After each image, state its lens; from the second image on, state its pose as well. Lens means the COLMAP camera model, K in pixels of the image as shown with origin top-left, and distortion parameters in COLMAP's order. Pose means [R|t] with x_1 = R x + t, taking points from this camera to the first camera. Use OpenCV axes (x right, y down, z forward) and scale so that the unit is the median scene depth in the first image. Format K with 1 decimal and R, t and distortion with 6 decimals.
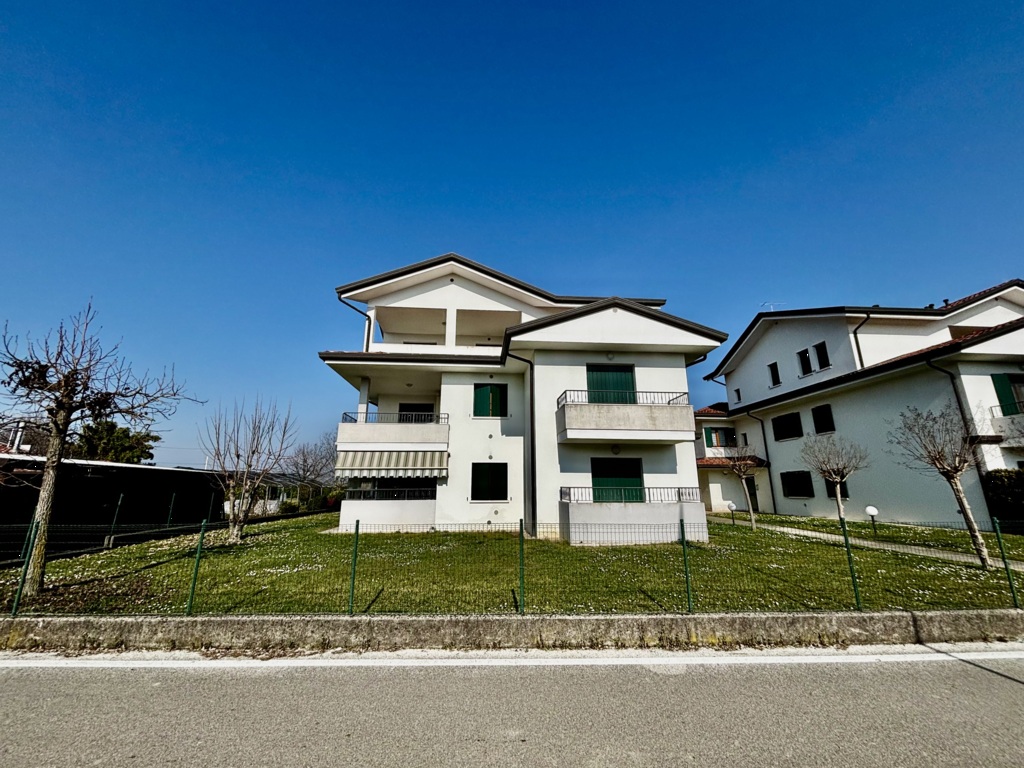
lens RADIAL K [[410.5, 0, 511.8], [0, 410.5, 381.1], [0, 0, 1]] dist [0.001408, 0.000320]
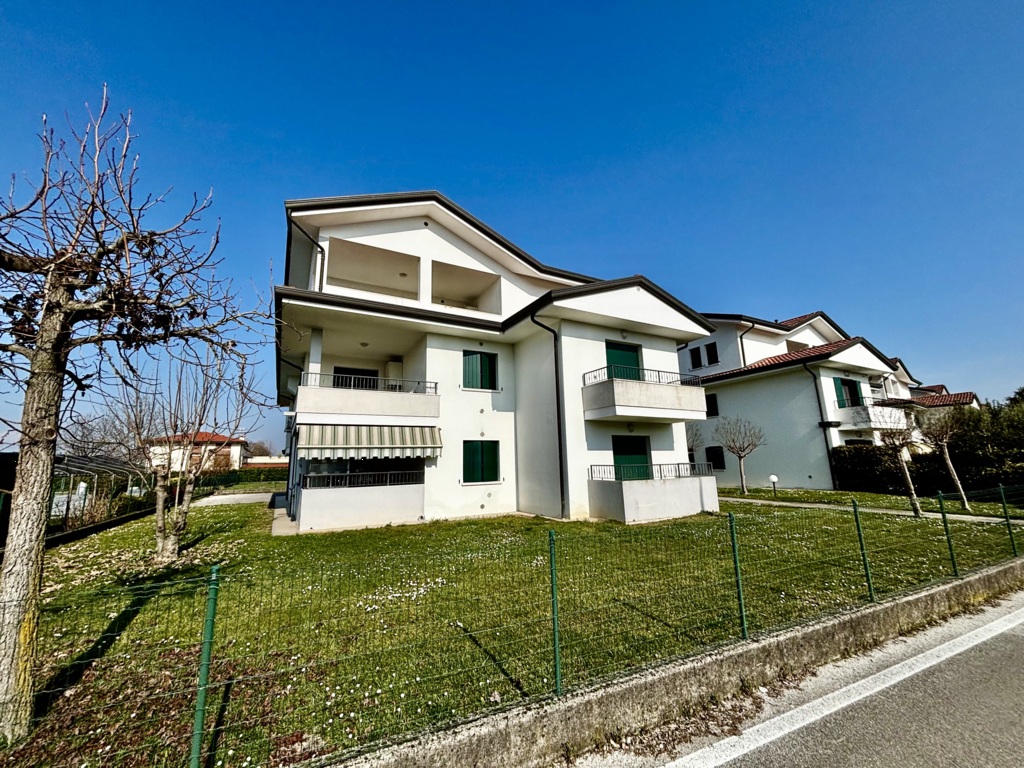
lens RADIAL K [[410.5, 0, 511.8], [0, 410.5, 381.1], [0, 0, 1]] dist [0.001408, 0.000320]
pose [[0.911427, 0.061416, 0.406852, -0.375913], [-0.081425, 0.996165, 0.032033, 0.038871], [-0.403324, -0.062324, 0.912932, 0.177445]]
